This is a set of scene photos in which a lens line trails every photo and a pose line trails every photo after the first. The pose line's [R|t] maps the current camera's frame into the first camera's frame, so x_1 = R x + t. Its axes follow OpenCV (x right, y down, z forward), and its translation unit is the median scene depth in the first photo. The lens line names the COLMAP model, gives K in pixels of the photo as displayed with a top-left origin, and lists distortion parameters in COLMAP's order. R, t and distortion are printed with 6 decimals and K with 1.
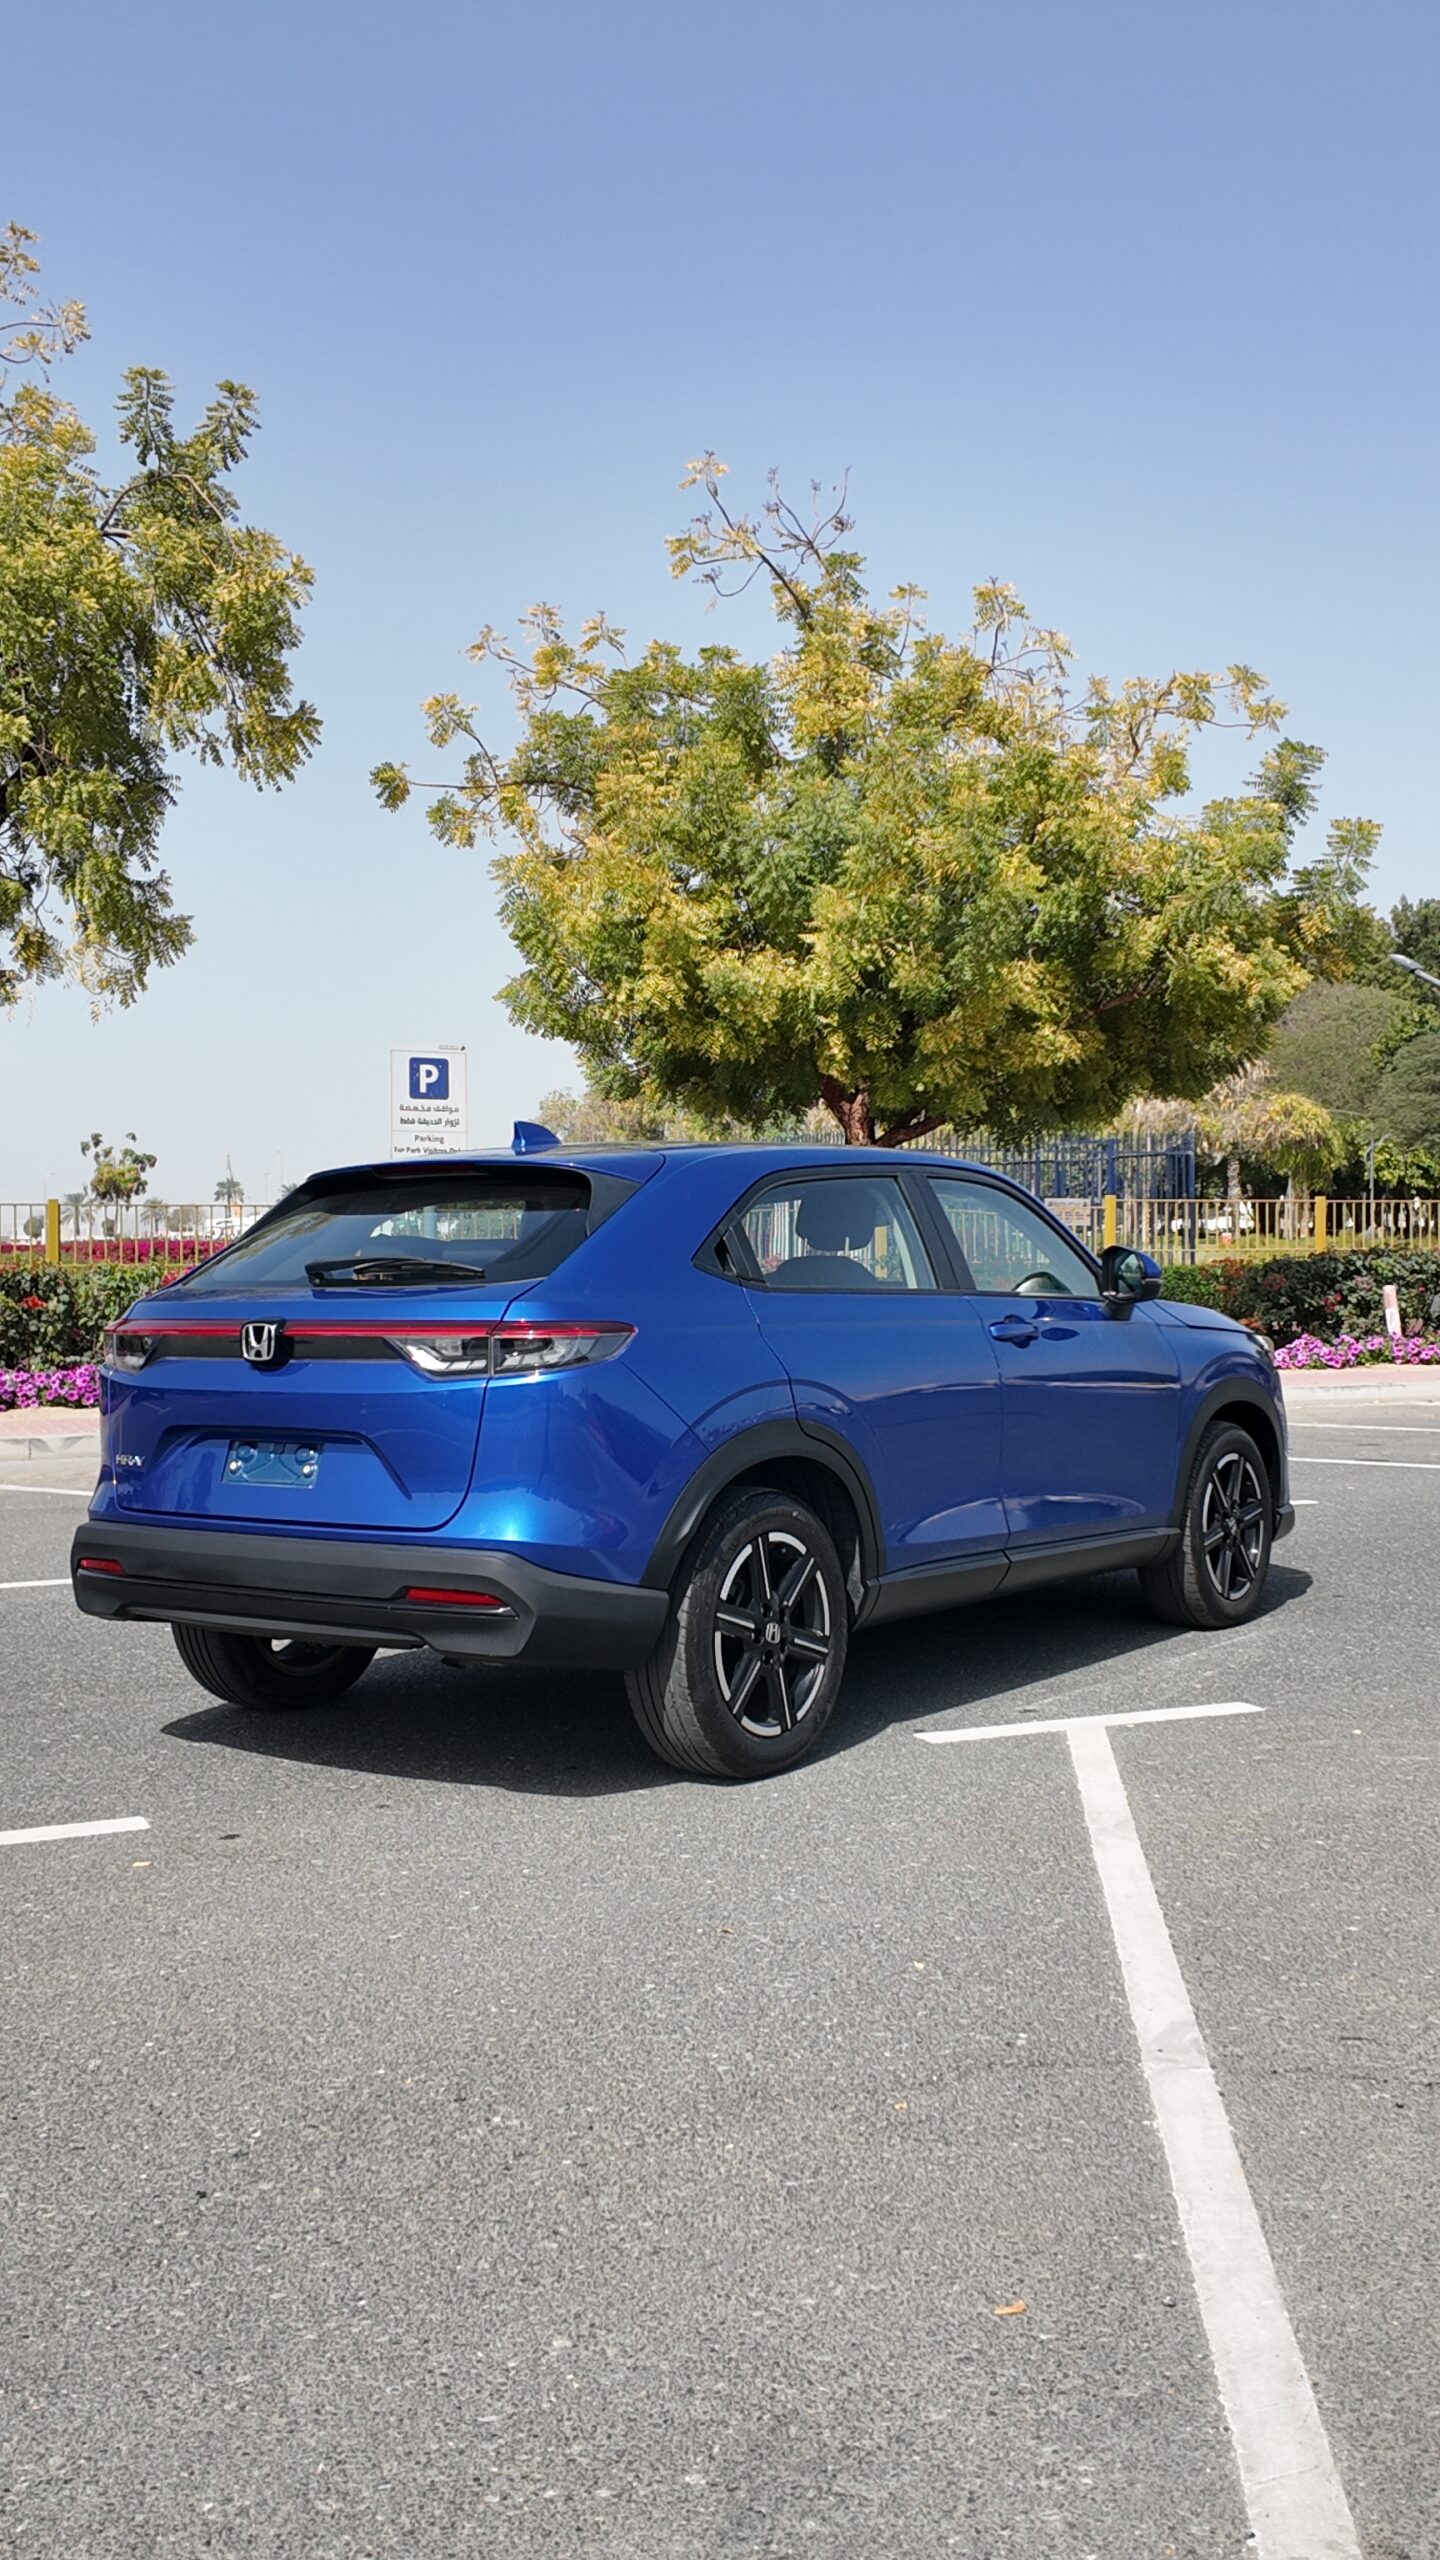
lens RADIAL K [[2392.9, 0, 720.0], [0, 2392.9, 1280.0], [0, 0, 1]] dist [0.076309, -0.018420]
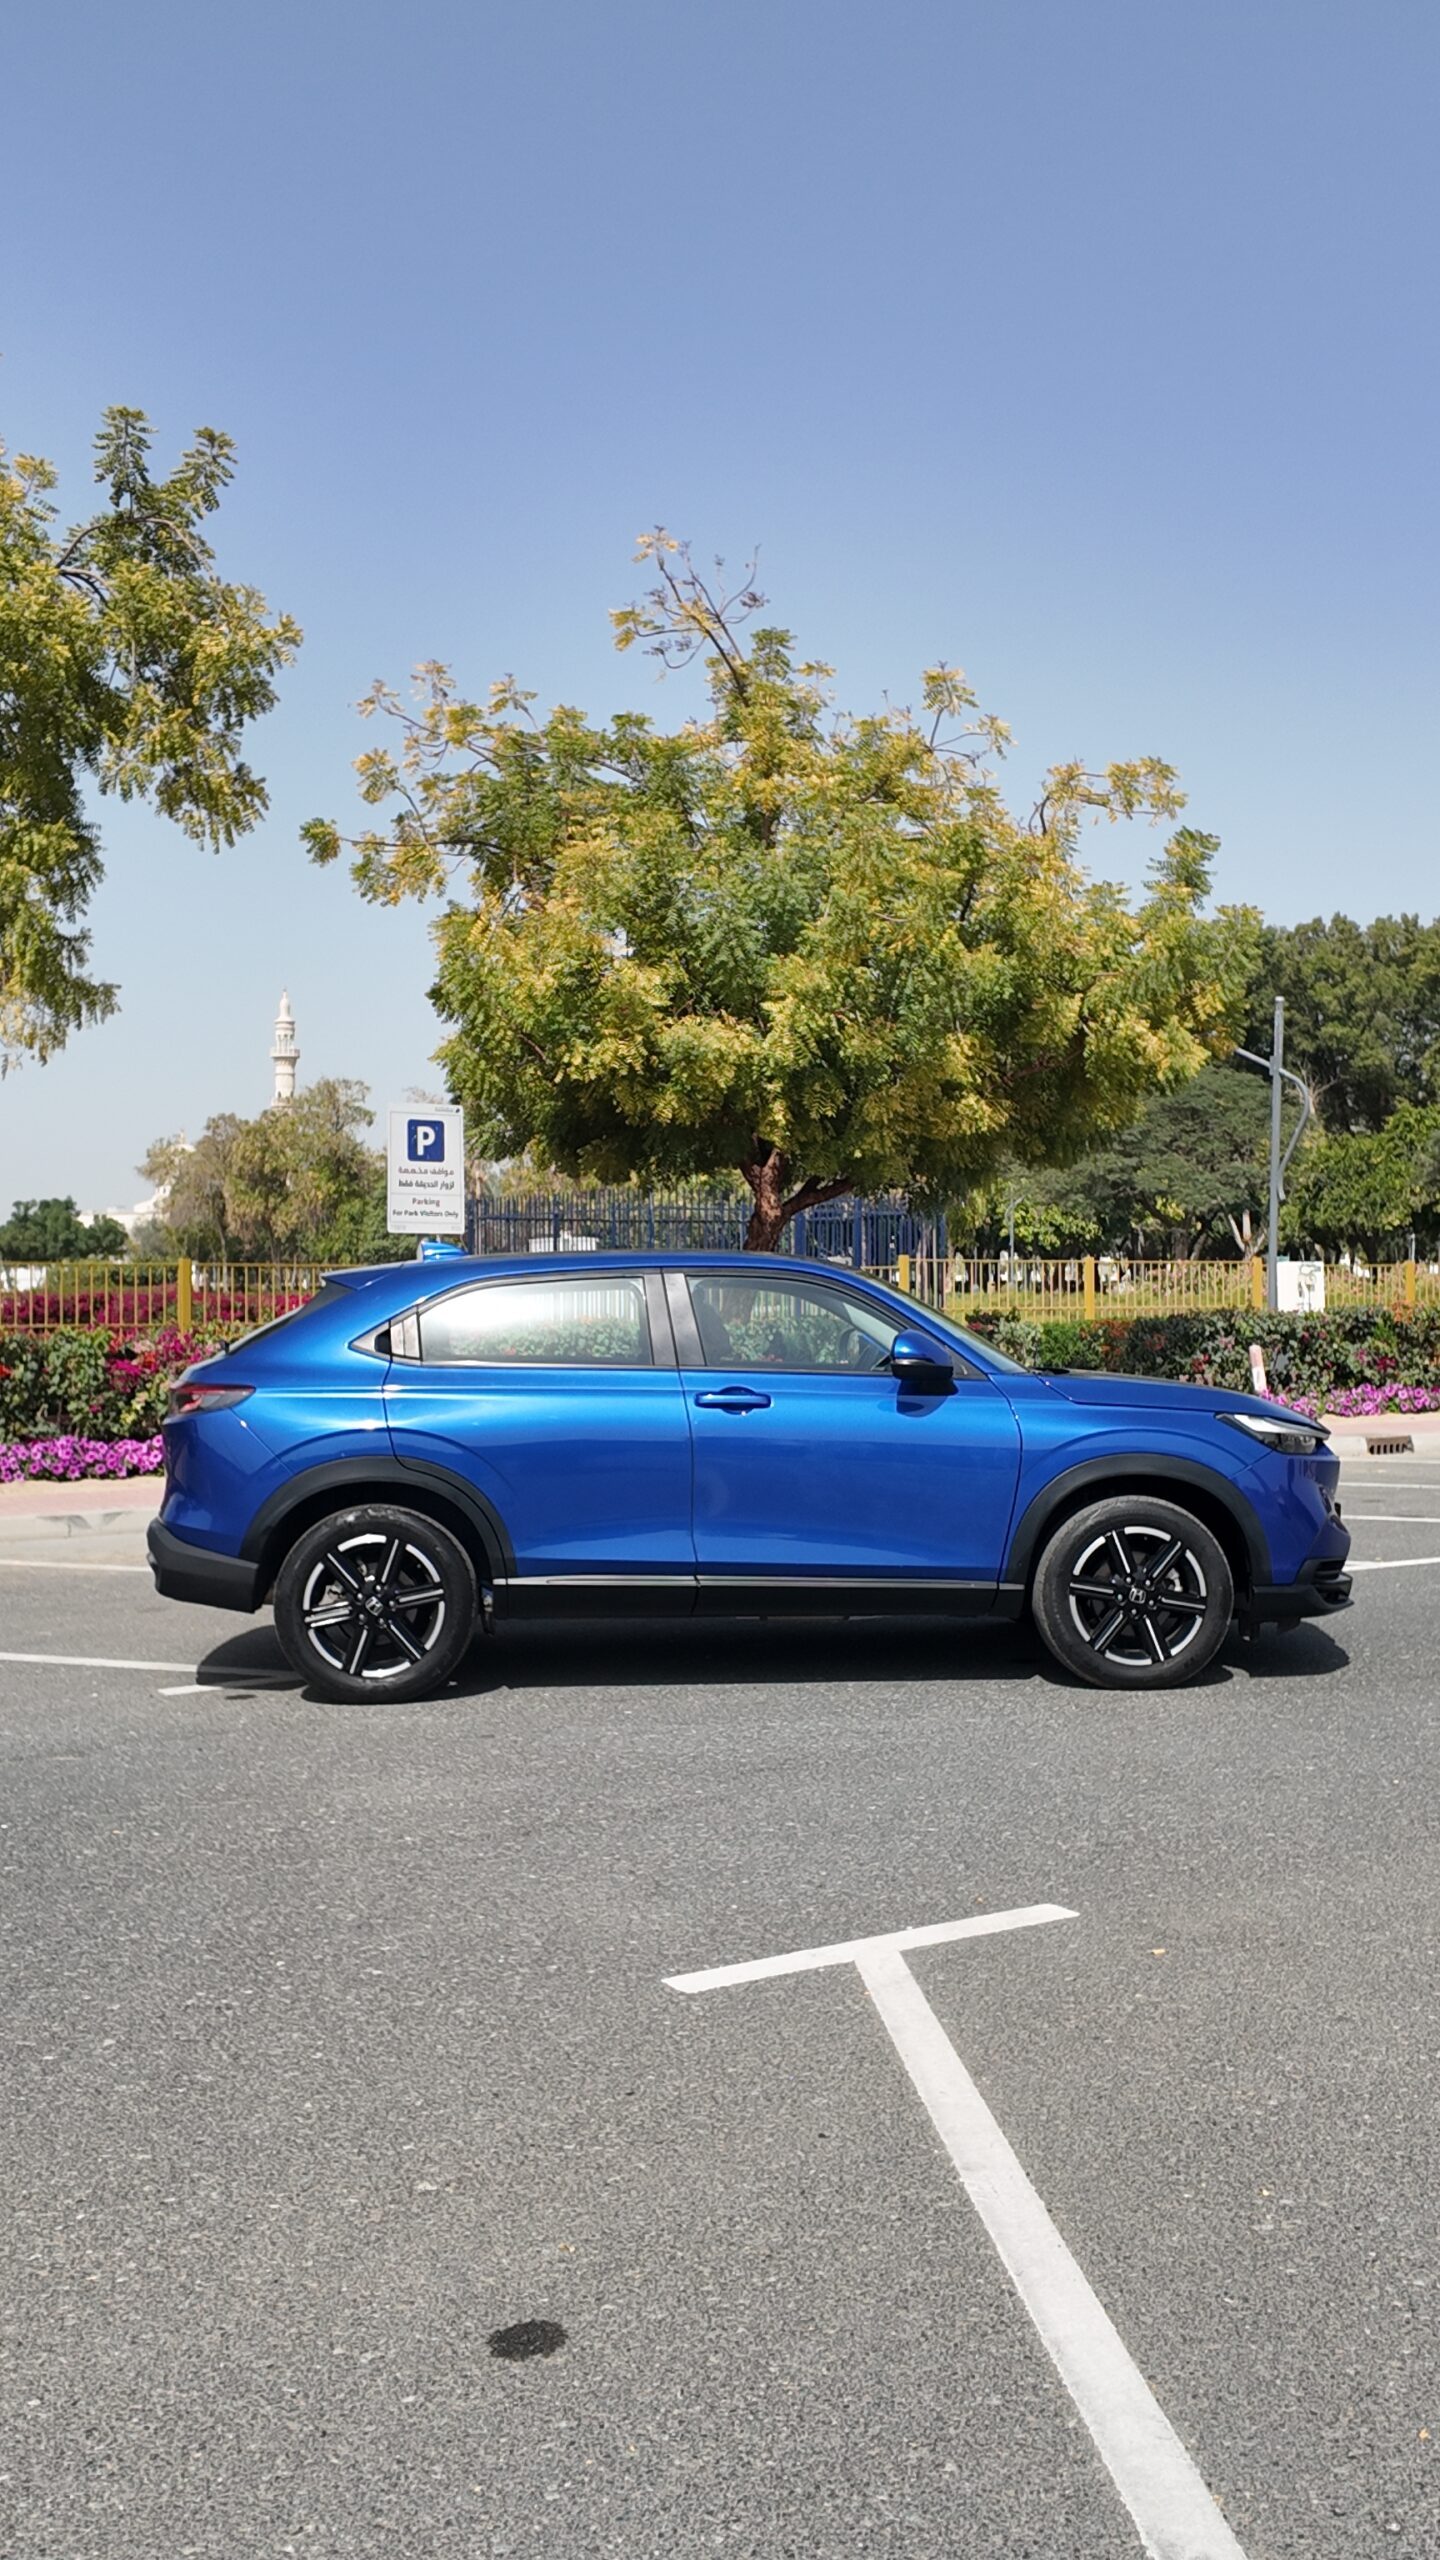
lens RADIAL K [[2392.9, 0, 720.0], [0, 2392.9, 1280.0], [0, 0, 1]] dist [0.076309, -0.018420]
pose [[0.983635, 0.001378, 0.180168, -0.162519], [0.002665, 0.999750, -0.022192, -0.004273], [-0.180154, 0.022309, 0.983385, 0.009452]]
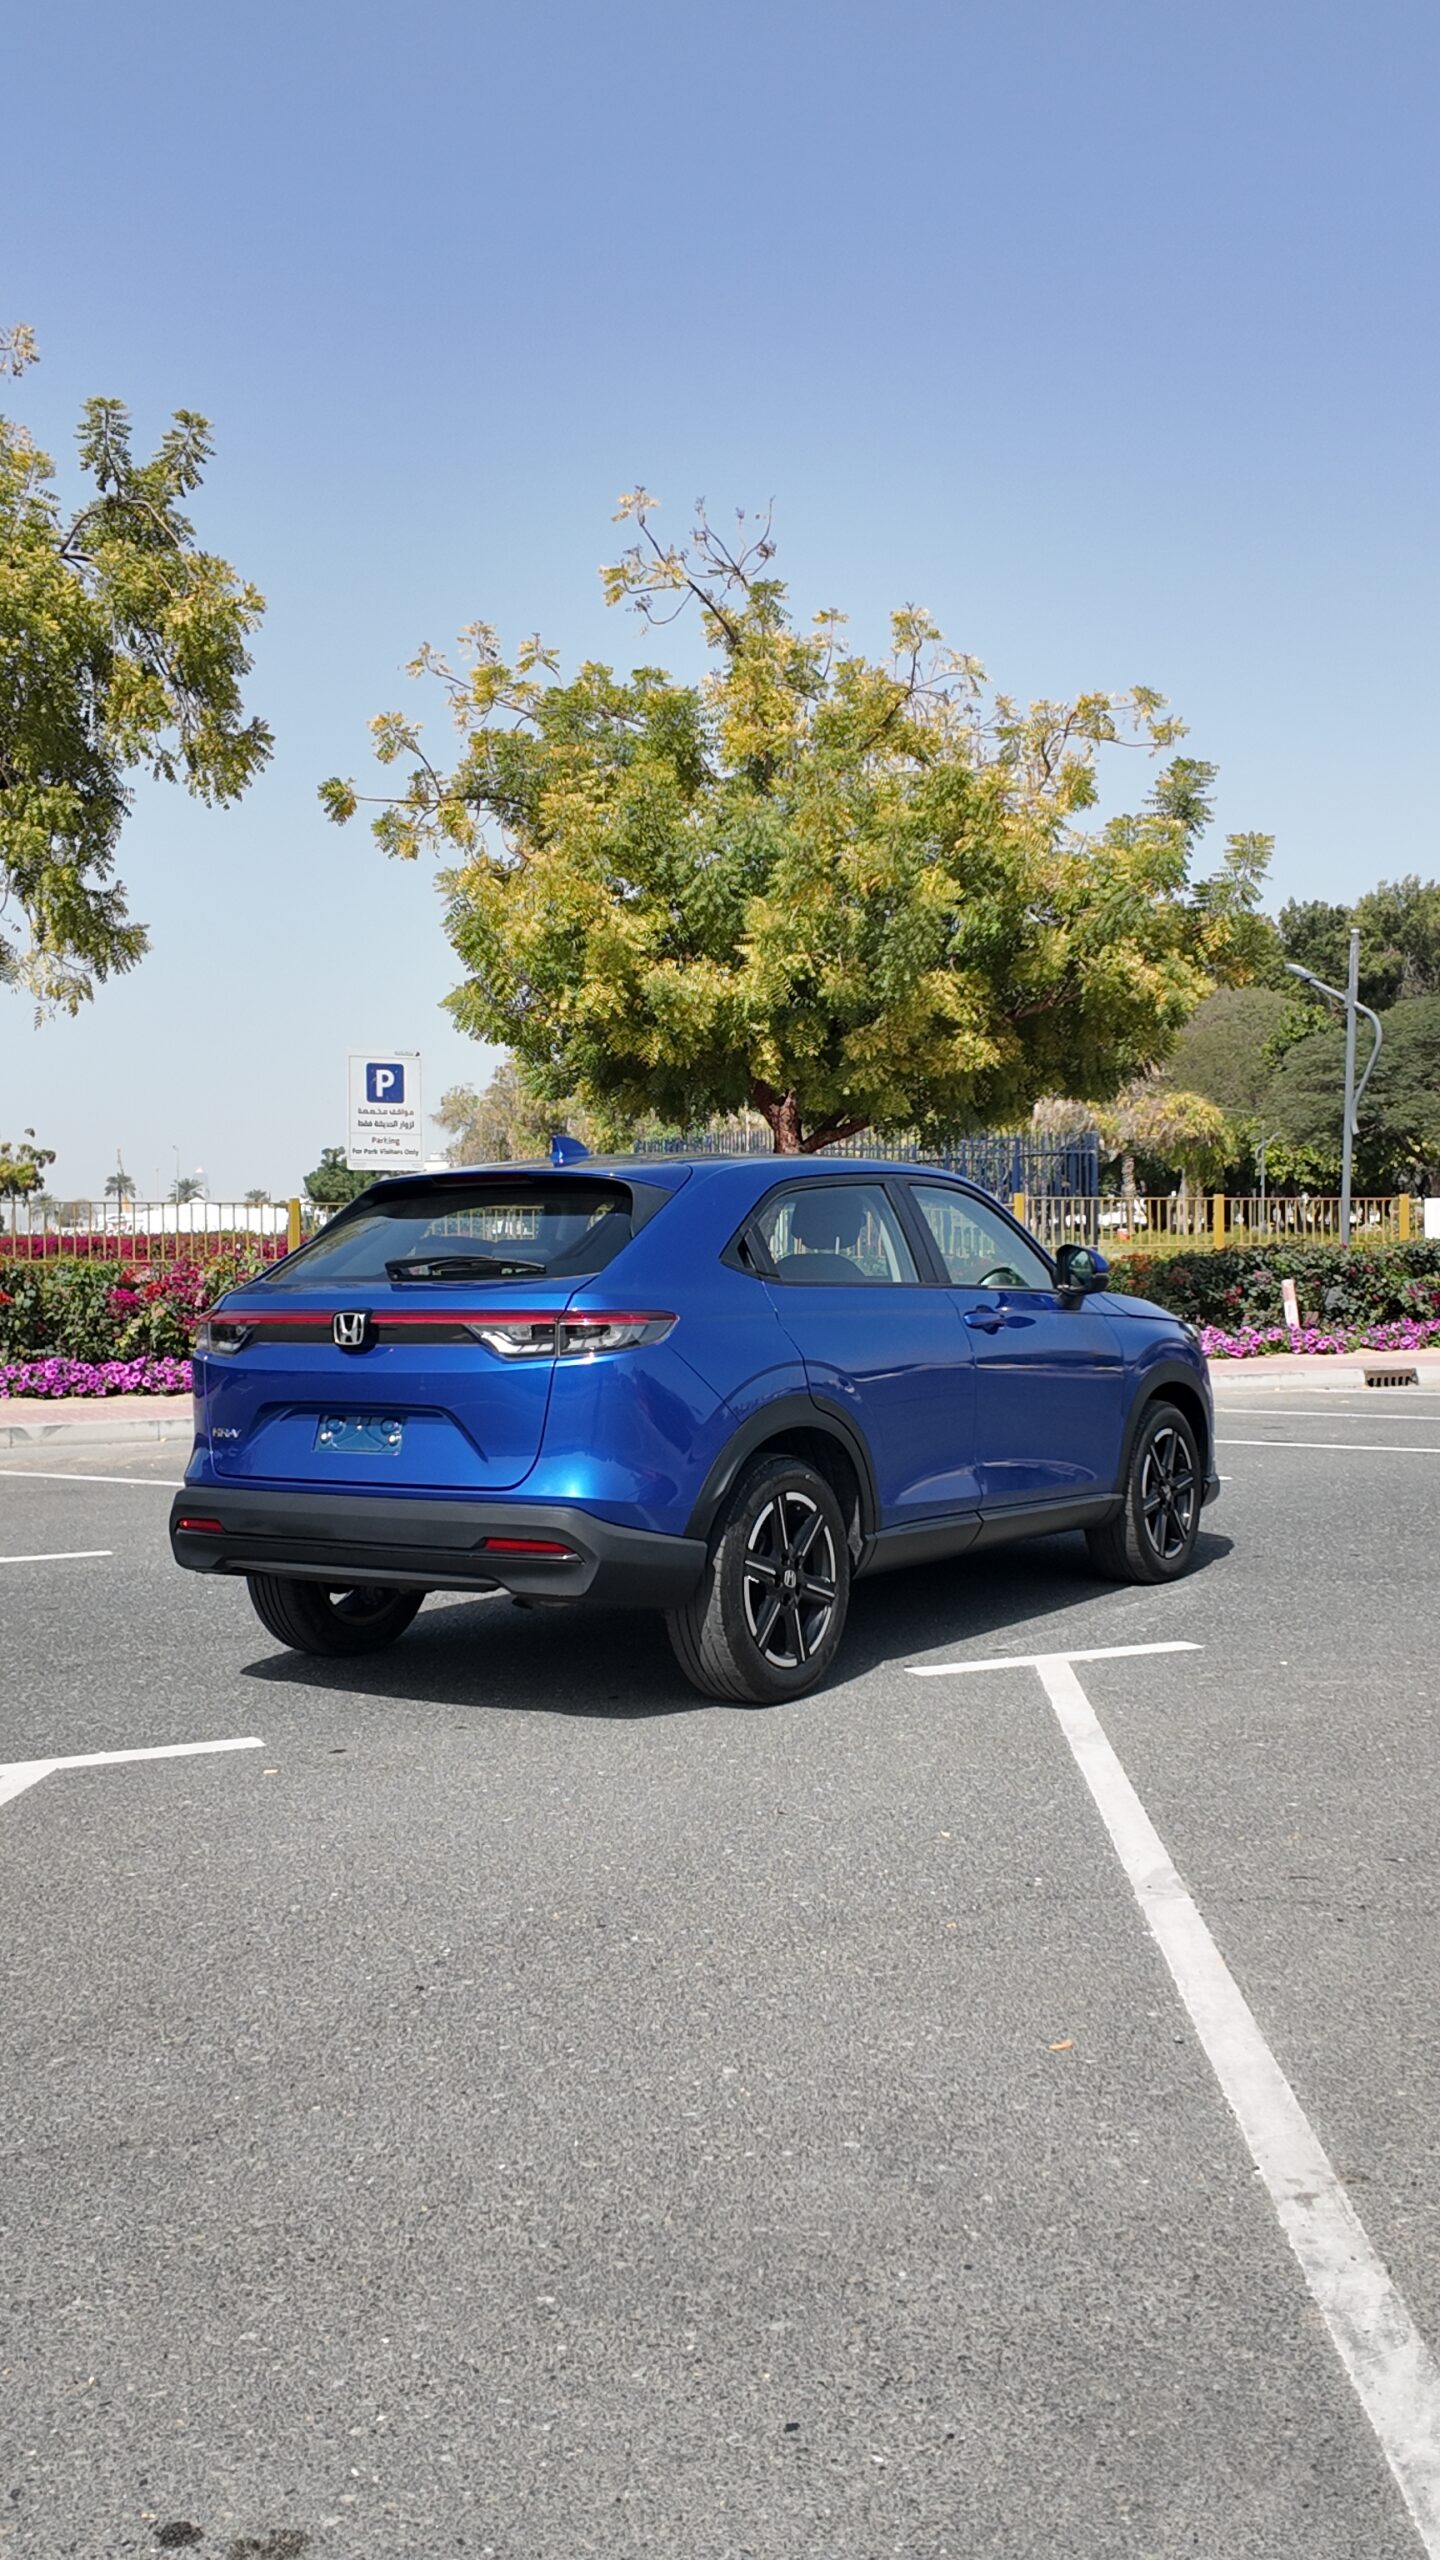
lens RADIAL K [[2392.9, 0, 720.0], [0, 2392.9, 1280.0], [0, 0, 1]] dist [0.076309, -0.018420]
pose [[0.999040, -0.001695, 0.043774, -0.019130], [0.001611, 0.999997, 0.001967, 0.000075], [-0.043777, -0.001894, 0.999040, -0.048308]]
